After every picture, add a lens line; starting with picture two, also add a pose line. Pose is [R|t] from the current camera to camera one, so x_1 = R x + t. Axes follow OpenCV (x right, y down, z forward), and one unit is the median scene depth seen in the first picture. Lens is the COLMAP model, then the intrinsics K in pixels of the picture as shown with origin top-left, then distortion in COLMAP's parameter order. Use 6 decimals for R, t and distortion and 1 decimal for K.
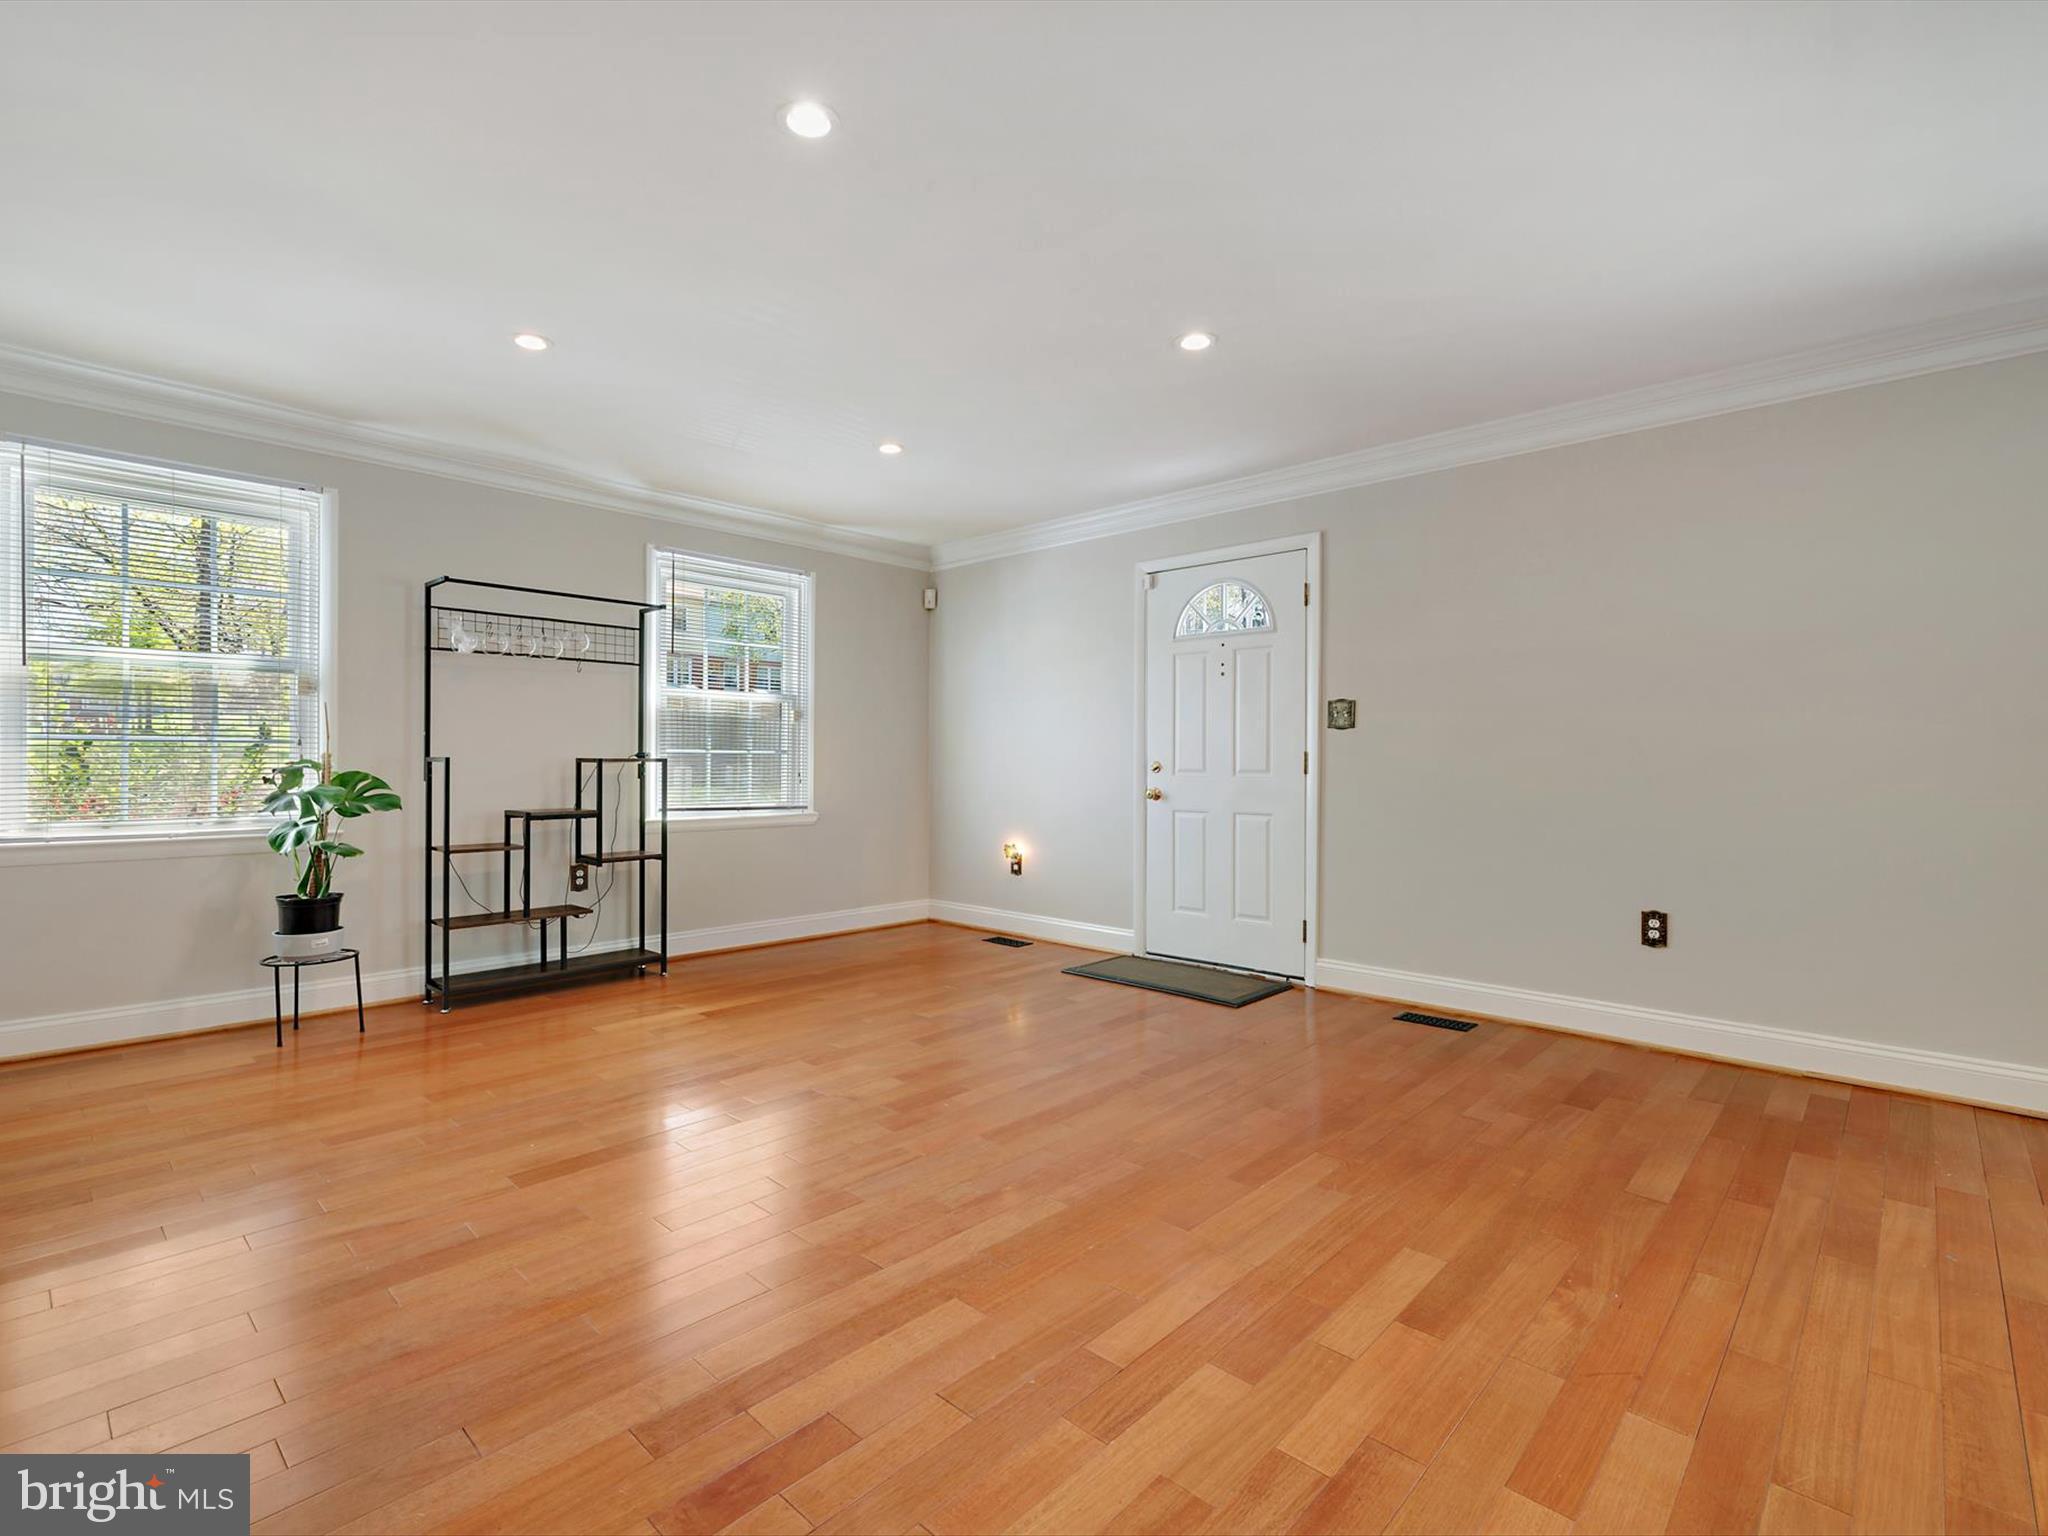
lens RADIAL K [[958.7, 0, 1023.5], [0, 958.7, 765.6], [0, 0, 1]] dist [-0.001485, 0.000121]
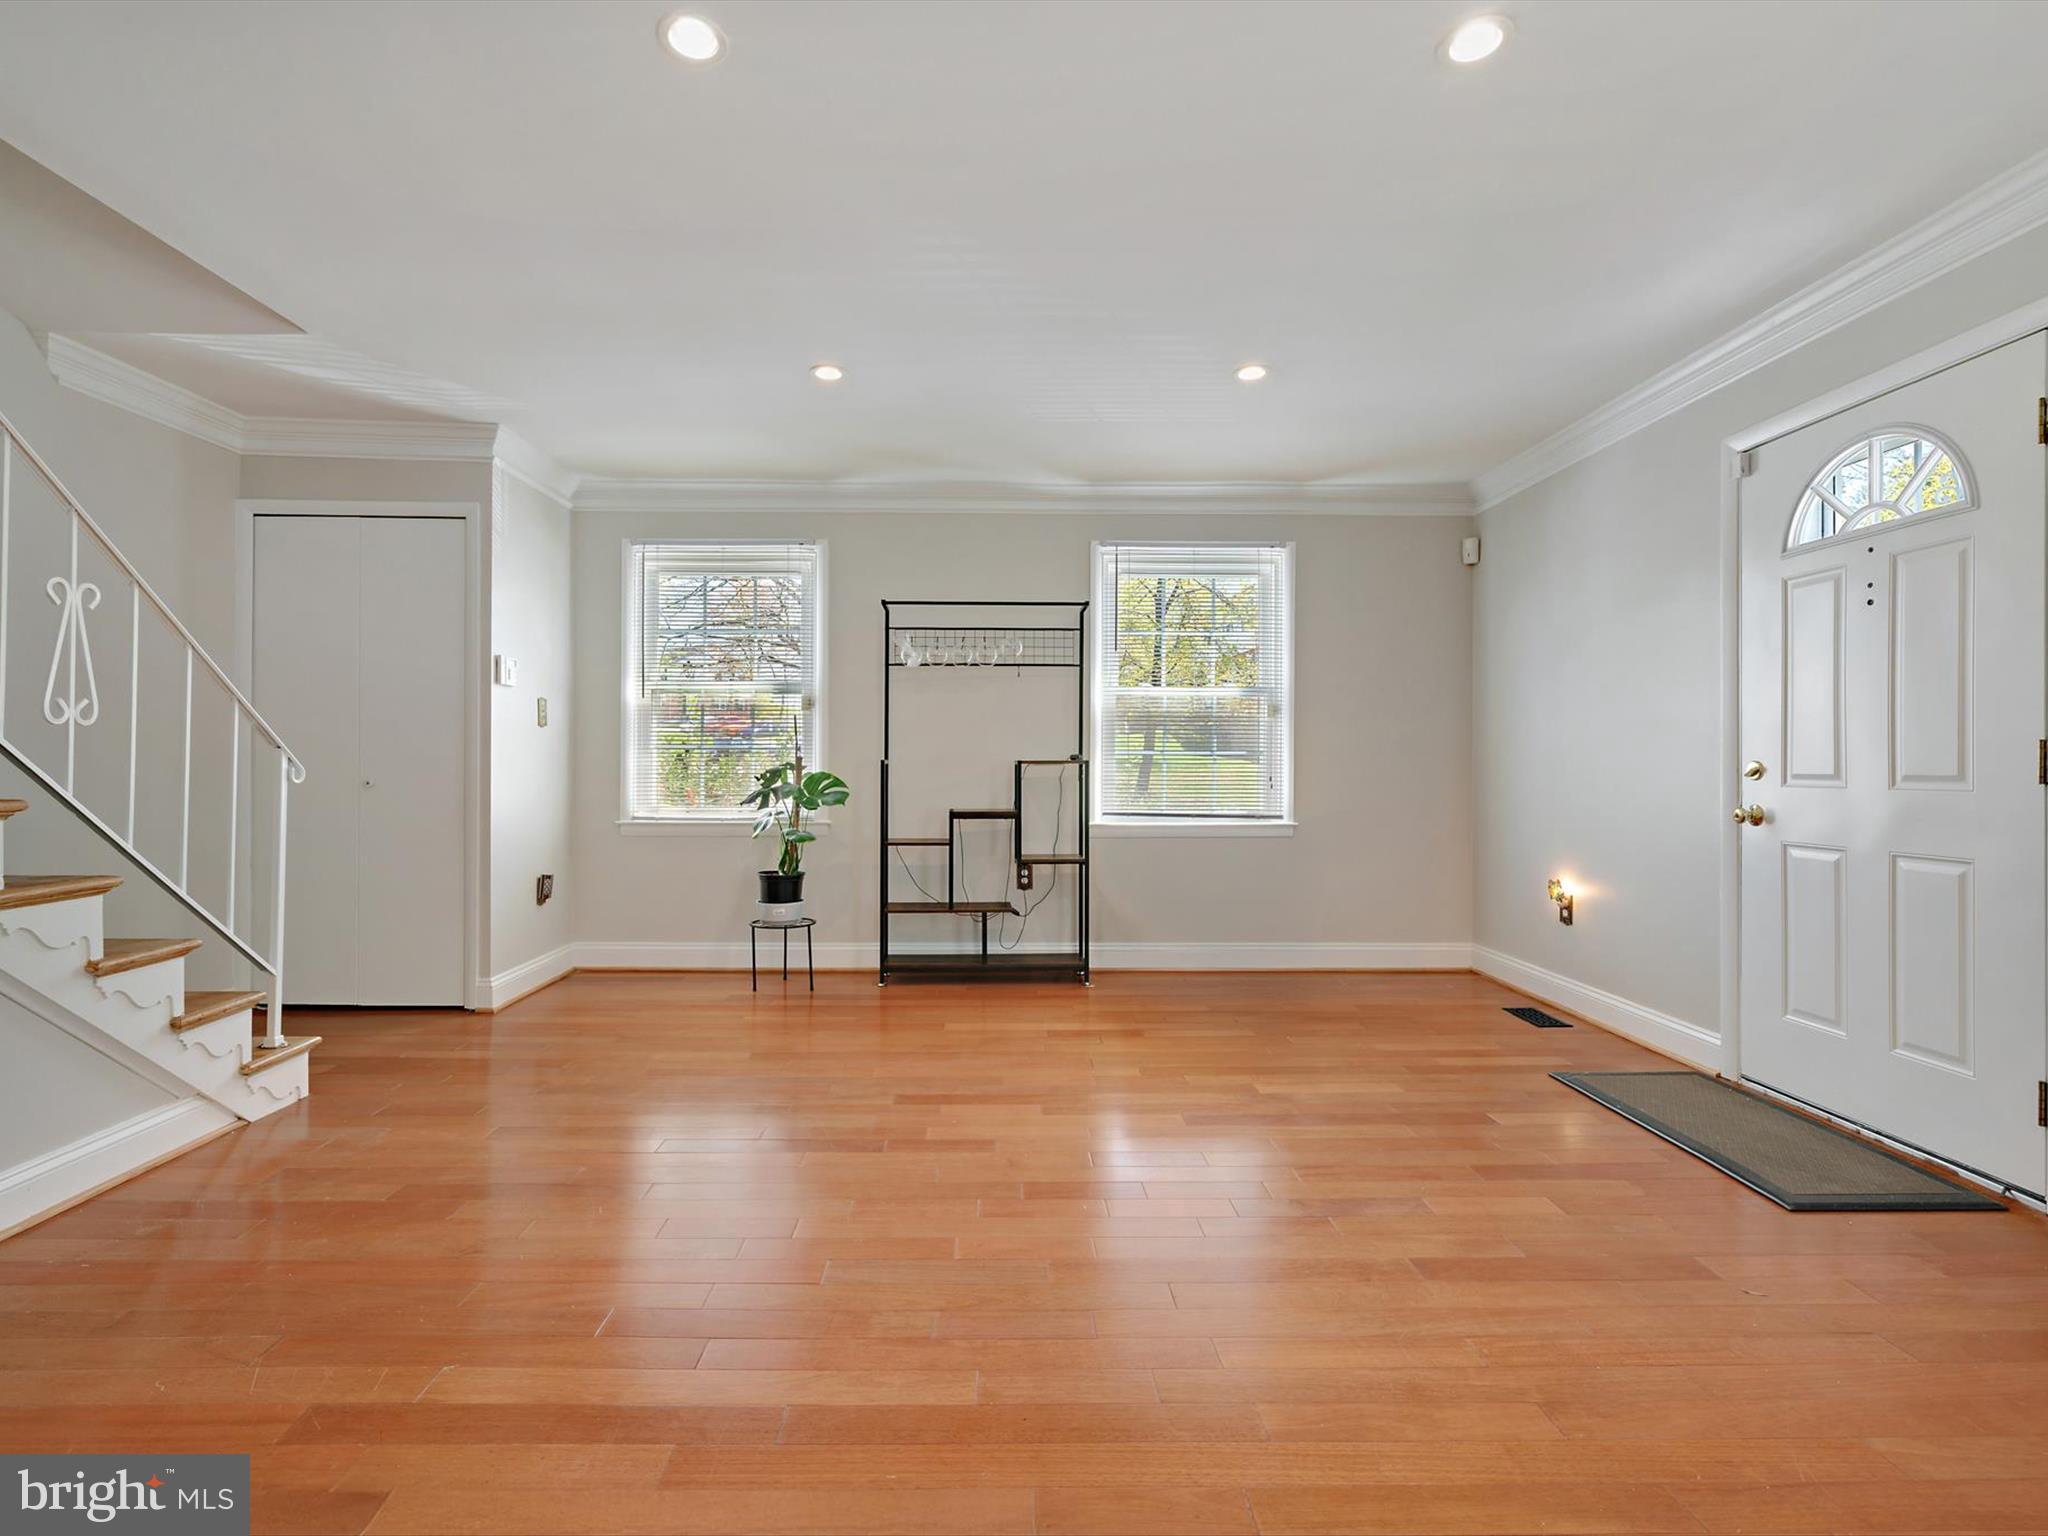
lens RADIAL K [[978.1, 0, 1004.8], [0, 978.1, 763.7], [0, 0, 1]] dist [0.000429, 0.000136]
pose [[0.692511, -0.003085, -0.721401, 0.282040], [-0.002157, 0.999978, -0.006346, 0.002377], [0.721404, 0.005950, 0.692489, 0.261075]]
